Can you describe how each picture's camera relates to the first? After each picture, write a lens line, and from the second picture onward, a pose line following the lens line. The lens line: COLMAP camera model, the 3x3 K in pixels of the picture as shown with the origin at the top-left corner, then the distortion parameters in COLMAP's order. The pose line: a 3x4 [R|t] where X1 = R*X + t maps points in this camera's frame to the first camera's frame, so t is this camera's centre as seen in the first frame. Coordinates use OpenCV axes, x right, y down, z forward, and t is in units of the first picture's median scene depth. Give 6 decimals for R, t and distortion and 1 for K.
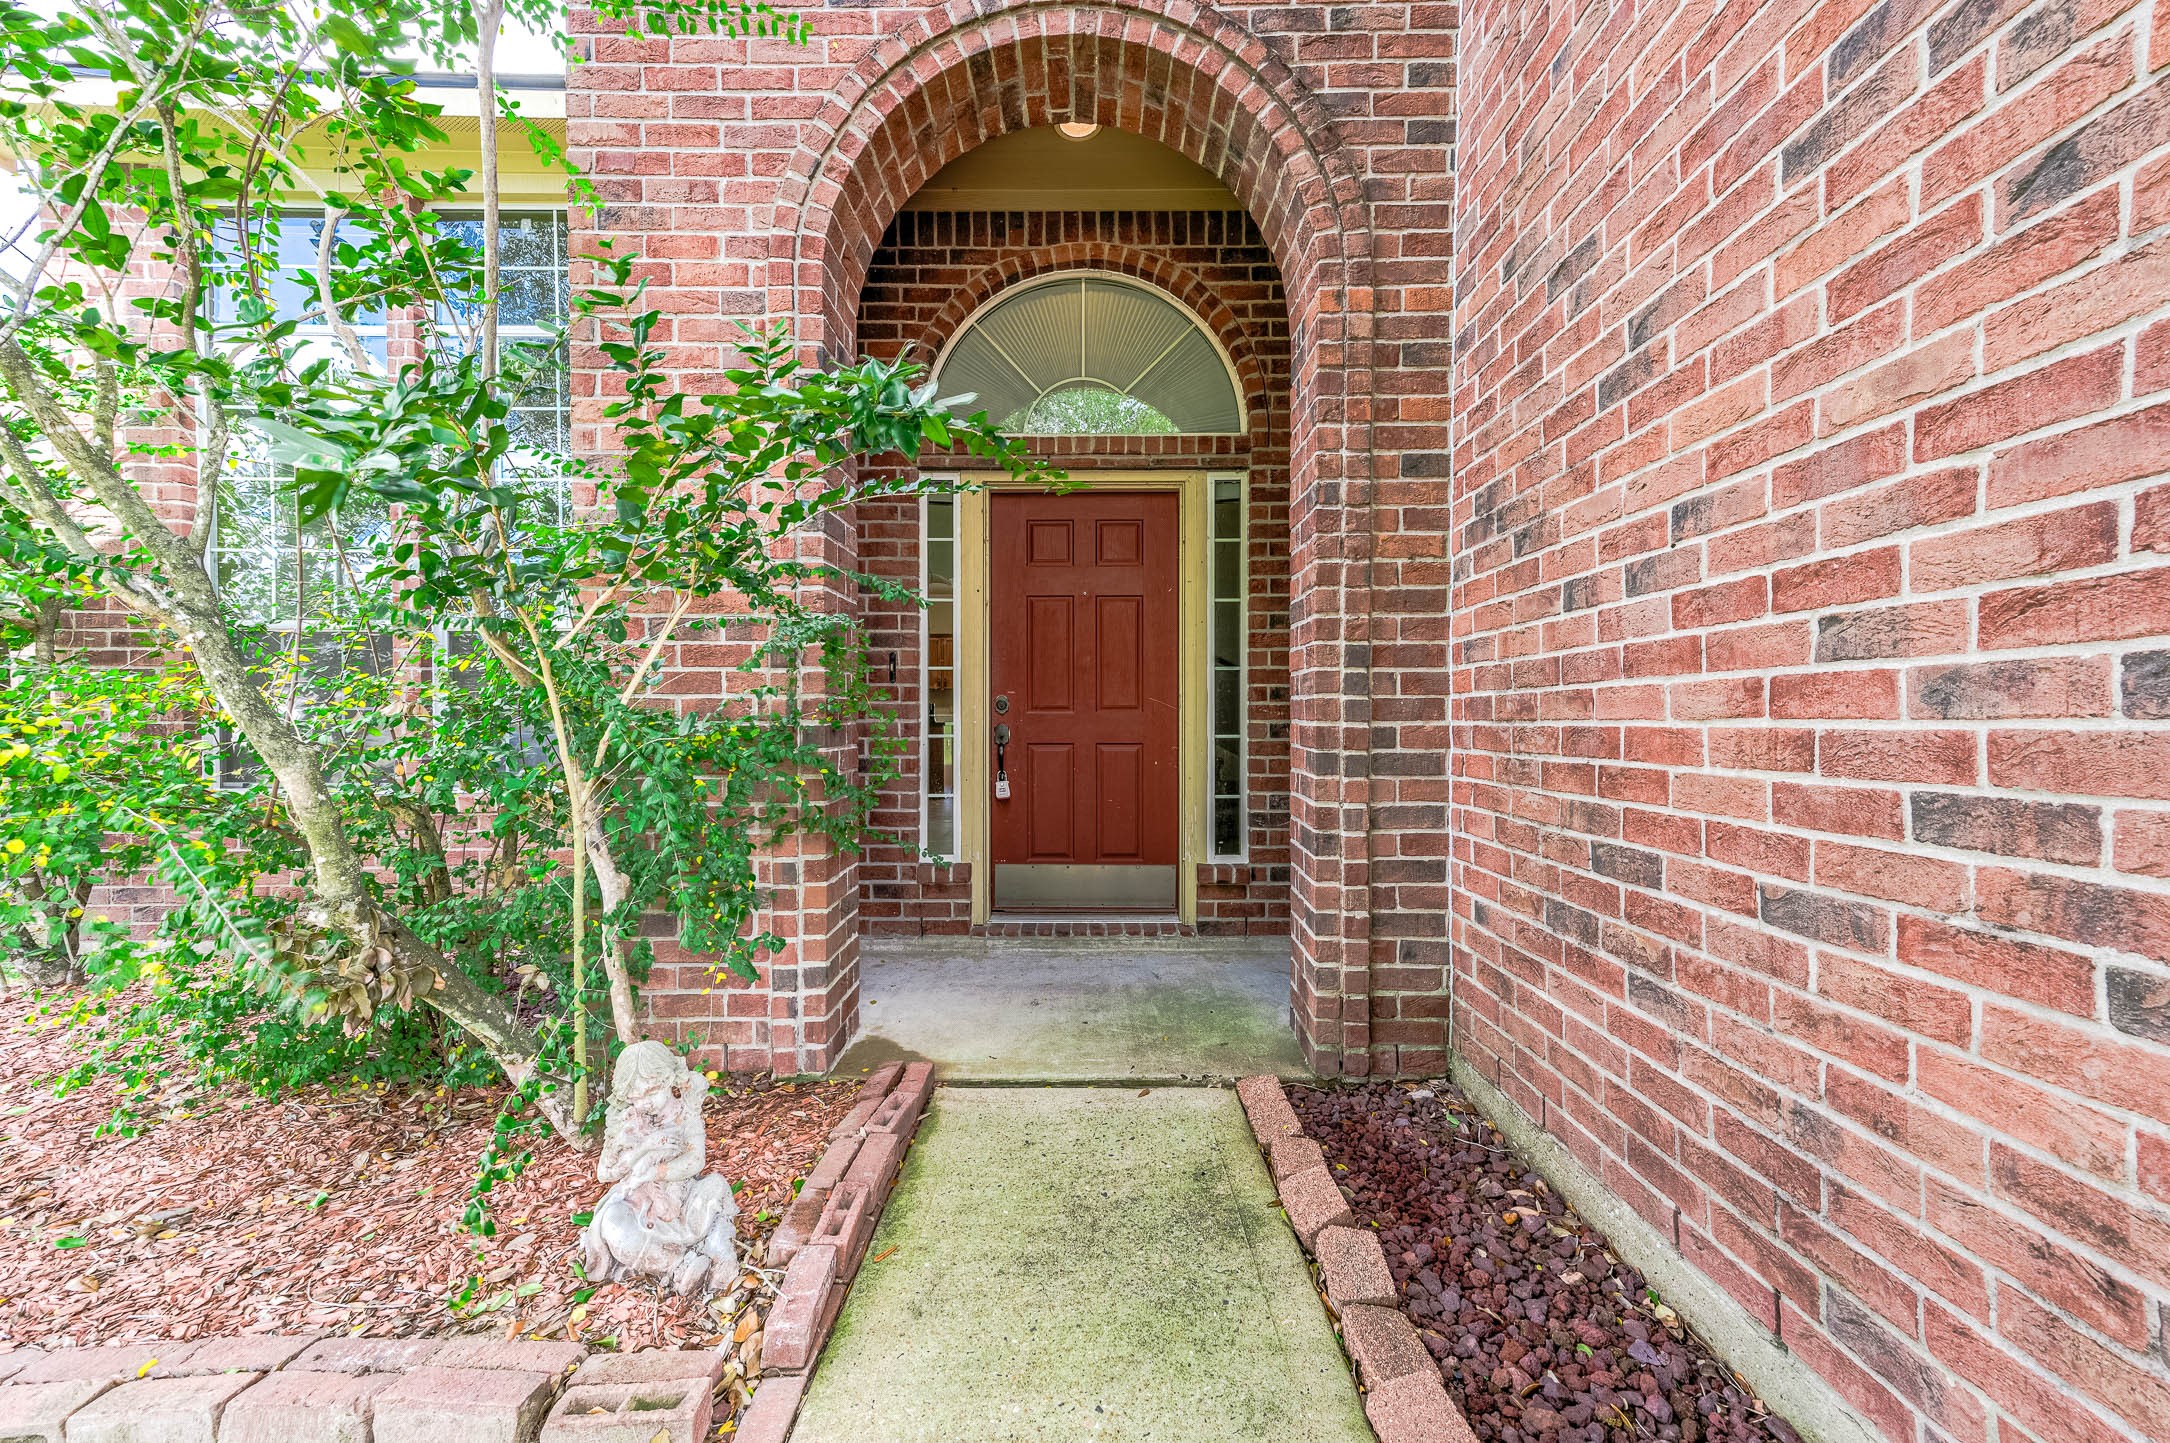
lens RADIAL K [[848.4, 0, 1088.4], [0, 848.4, 727.6], [0, 0, 1]] dist [0.021848, 0.000150]
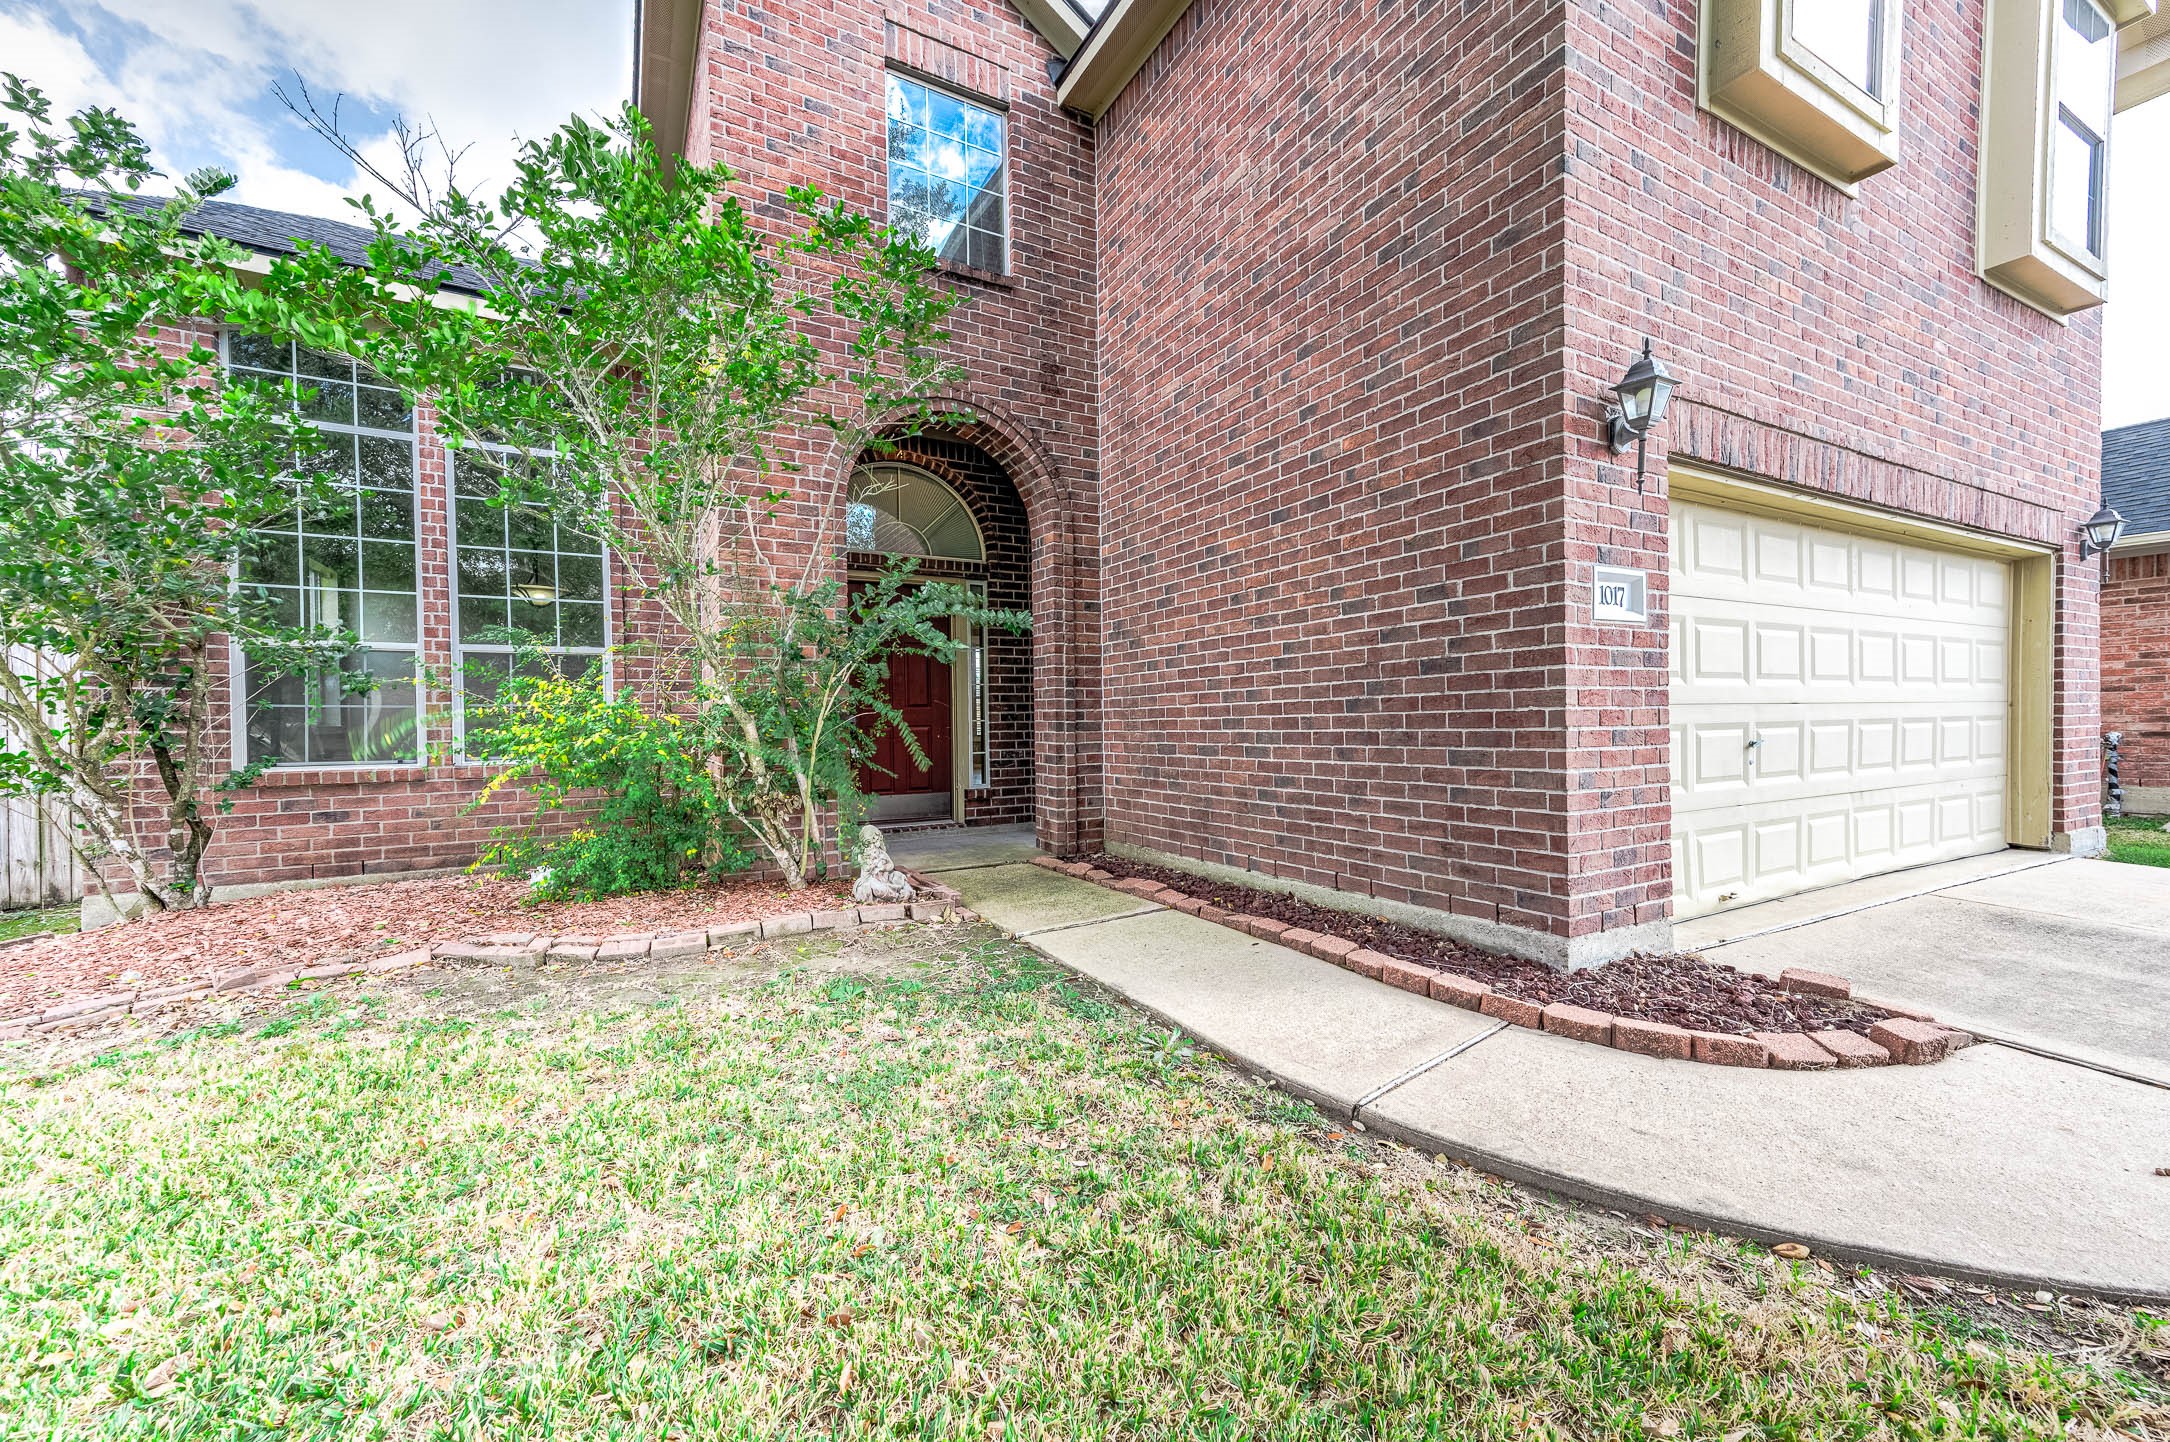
lens RADIAL K [[848.4, 0, 1076.5], [0, 848.4, 726.9], [0, 0, 1]] dist [0.021848, 0.000150]
pose [[0.873842, -0.013824, 0.486013, -0.859867], [0.017850, 0.999834, -0.003653, 0.052955], [-0.485882, 0.011868, 0.873944, -1.148715]]
